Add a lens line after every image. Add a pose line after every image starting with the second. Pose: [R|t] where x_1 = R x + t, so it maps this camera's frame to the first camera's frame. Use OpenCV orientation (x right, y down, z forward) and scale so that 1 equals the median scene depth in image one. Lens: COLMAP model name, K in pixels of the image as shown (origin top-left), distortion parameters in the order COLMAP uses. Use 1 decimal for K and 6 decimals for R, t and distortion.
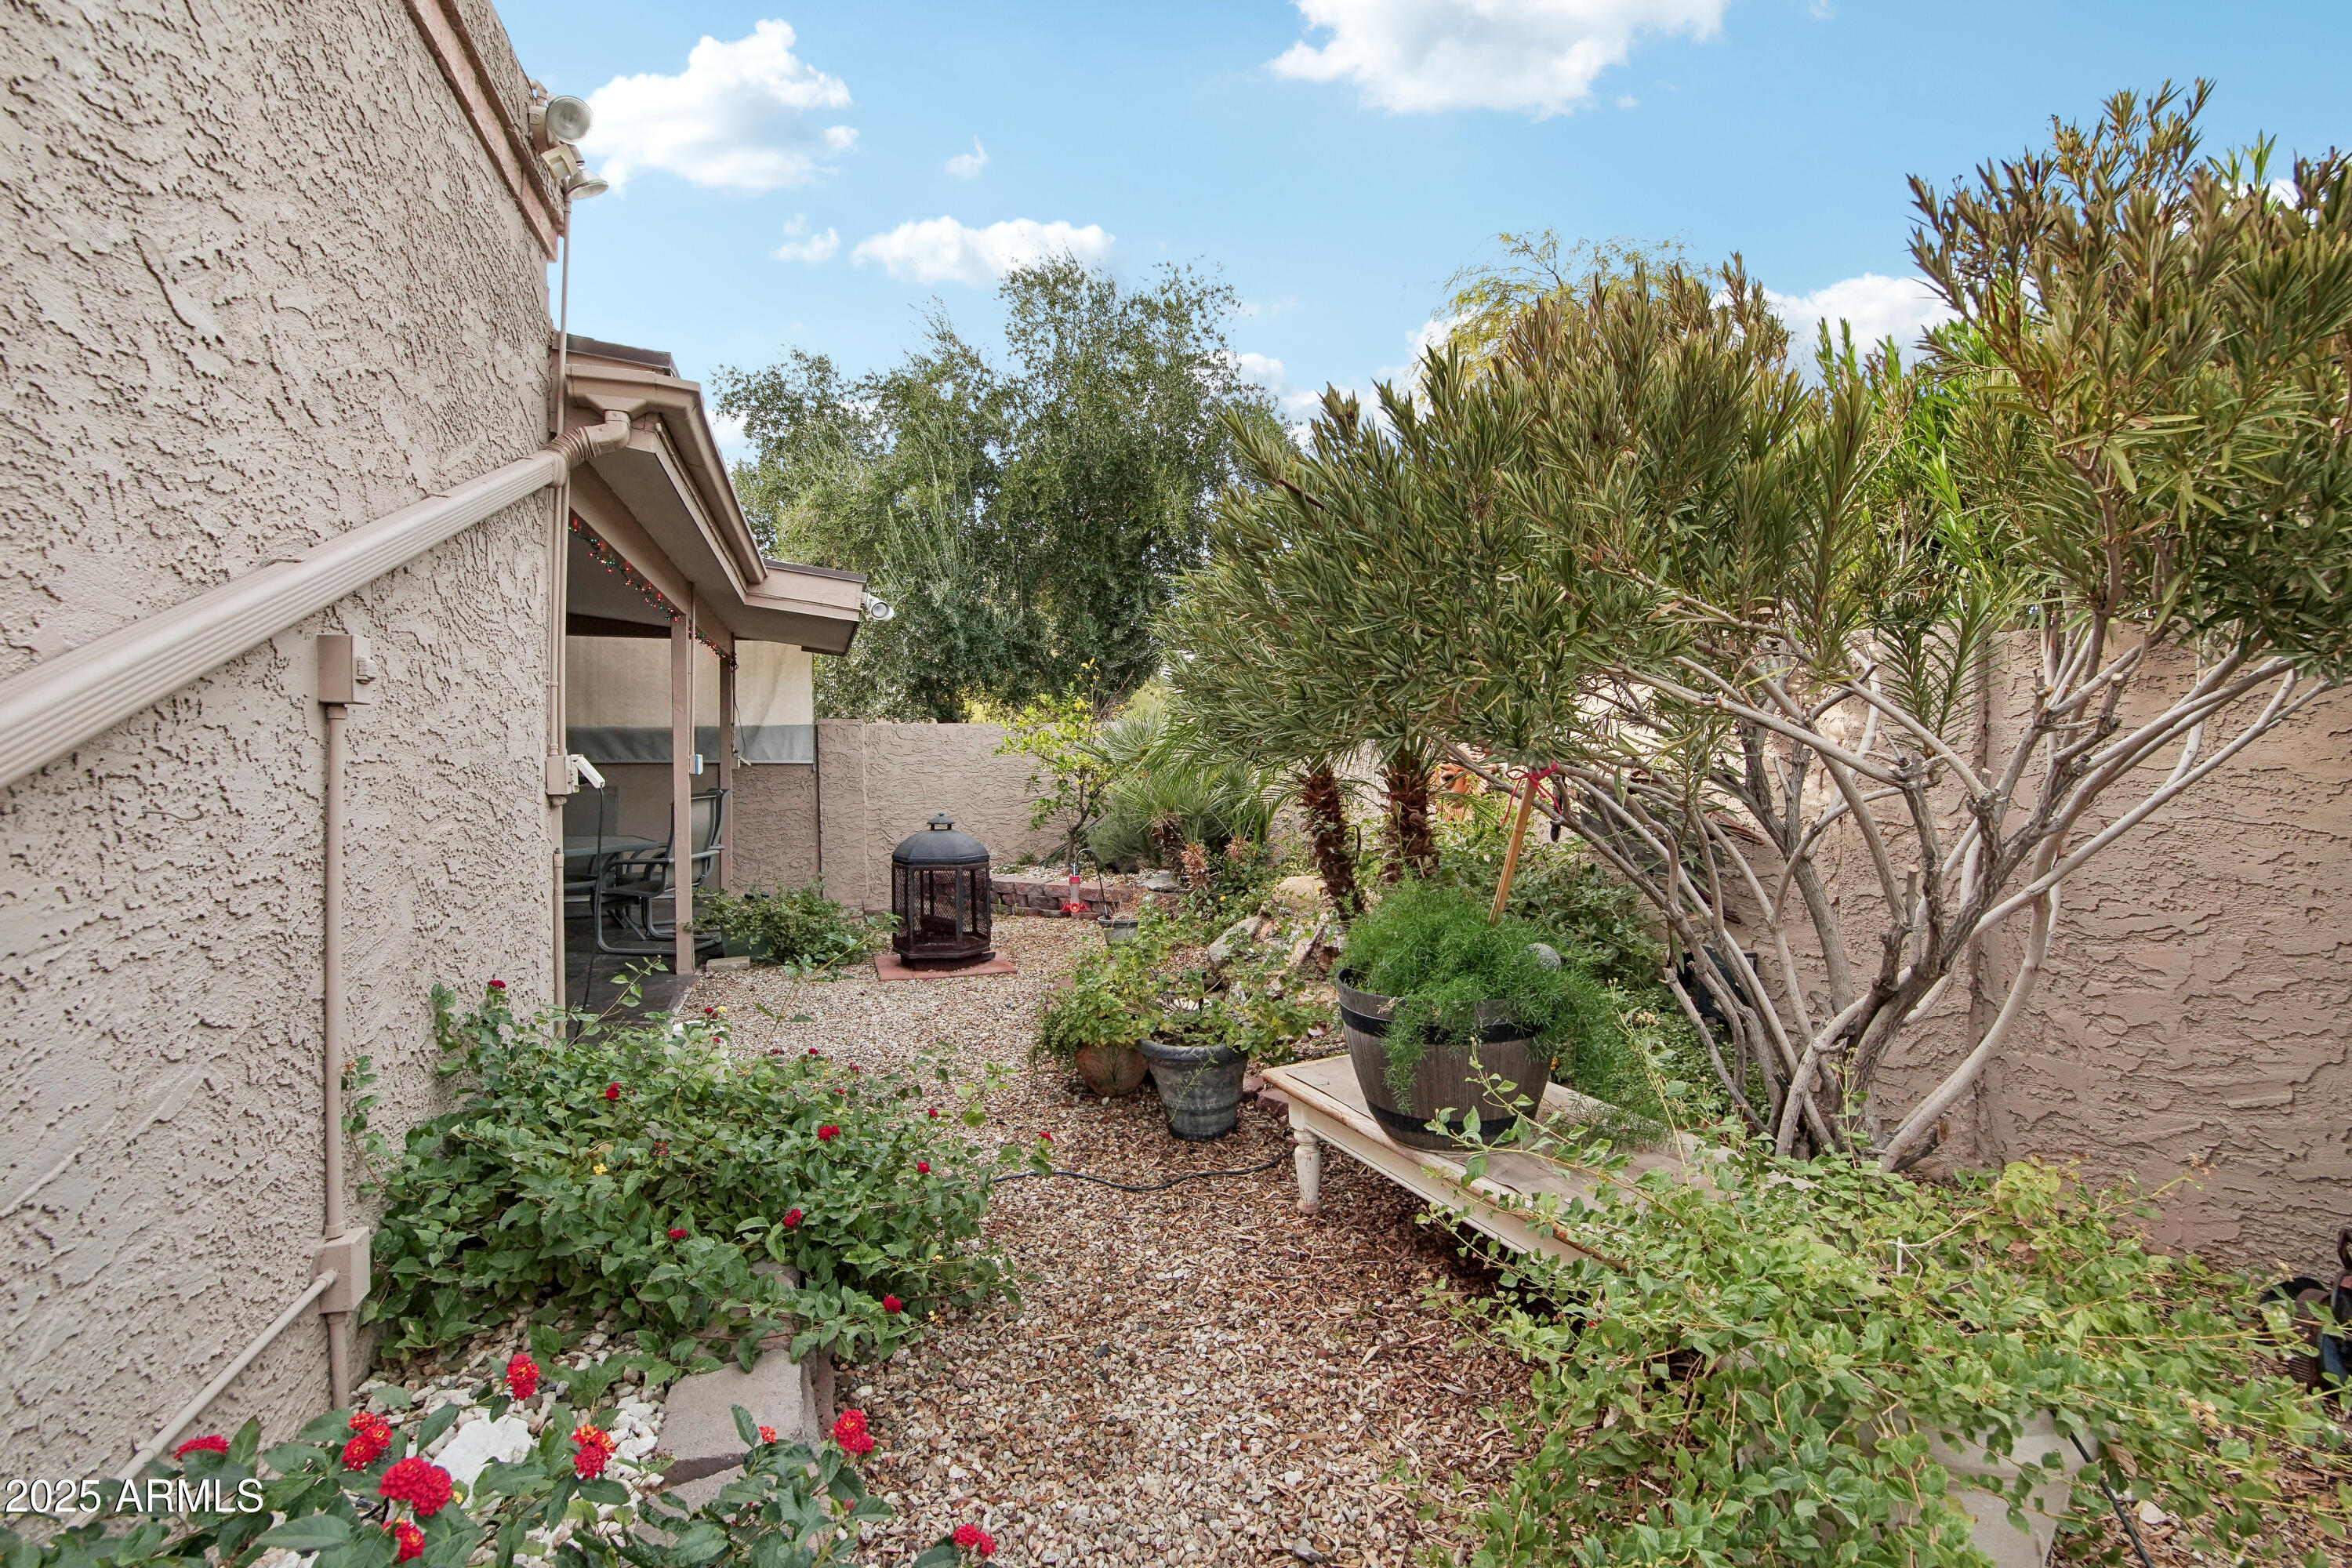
lens RADIAL K [[1031.5, 0, 1175.2], [0, 1031.5, 775.0], [0, 0, 1]] dist [-0.013027, -0.000390]
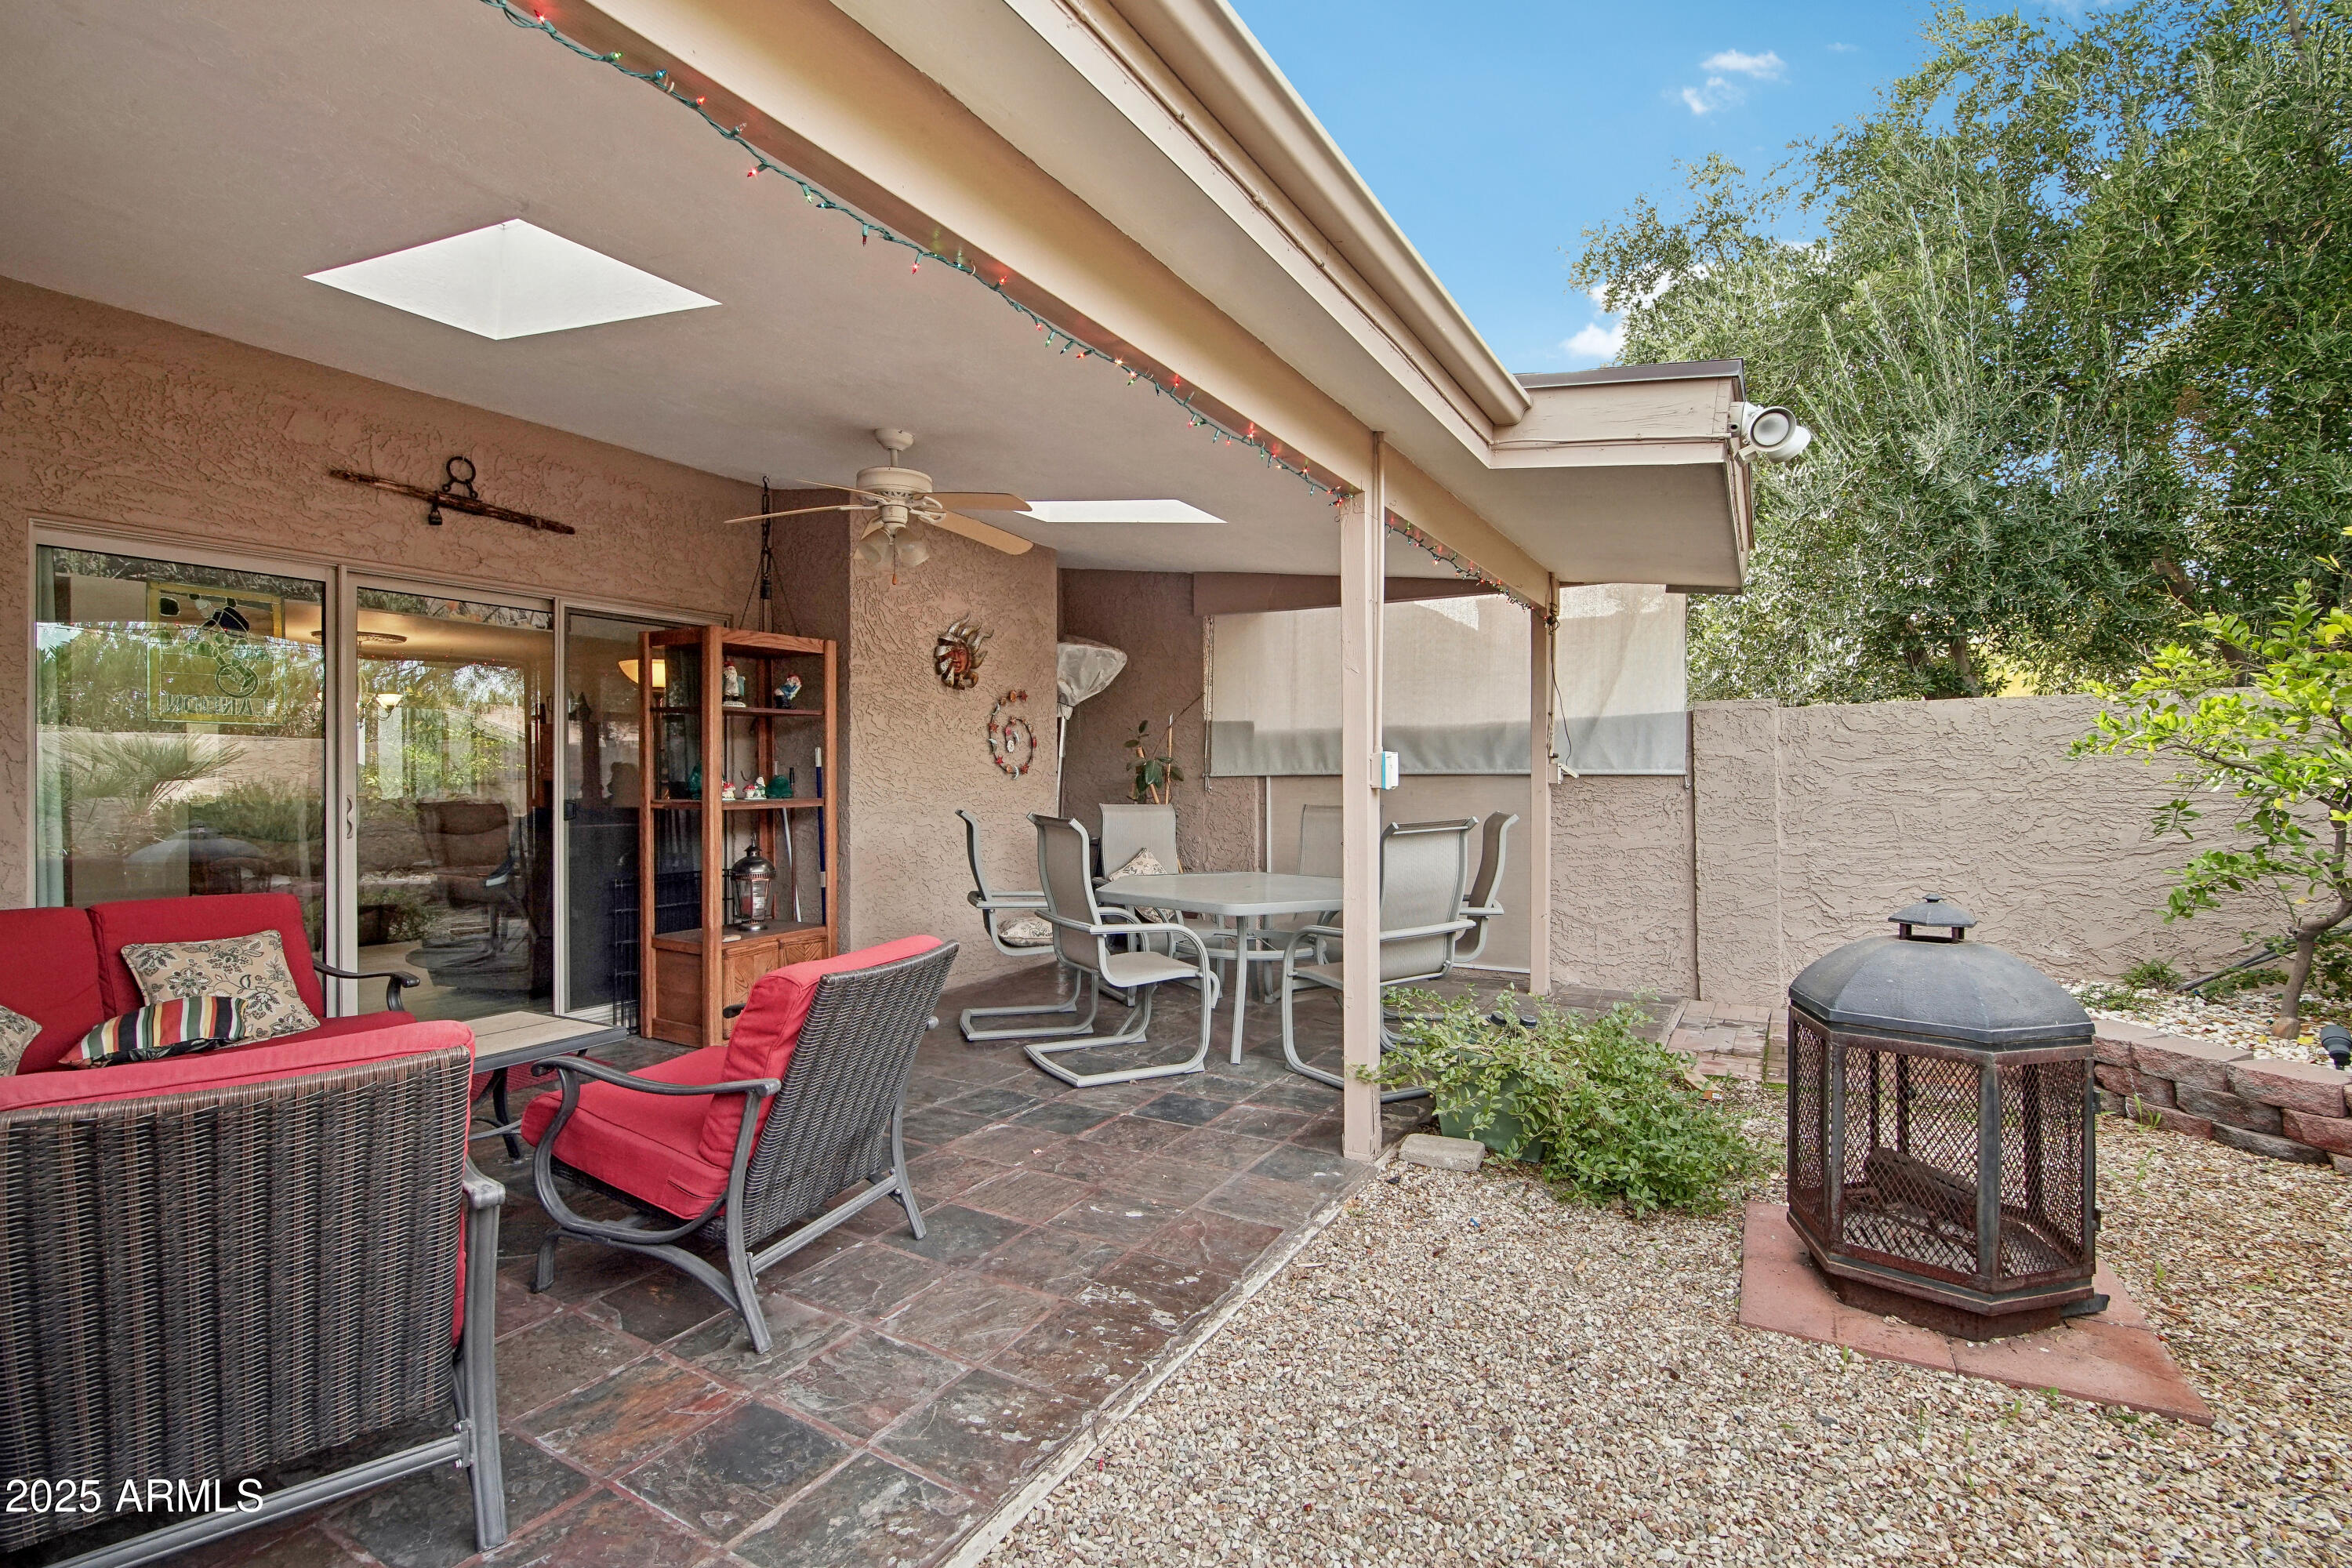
lens RADIAL K [[1031.5, 0, 1174.2], [0, 1031.5, 788.7], [0, 0, 1]] dist [-0.013027, -0.000390]
pose [[0.650304, 0.003243, -0.759667, -0.084135], [-0.008662, 0.999958, -0.003147, 0.001137], [0.759624, 0.008627, 0.650305, 0.371162]]
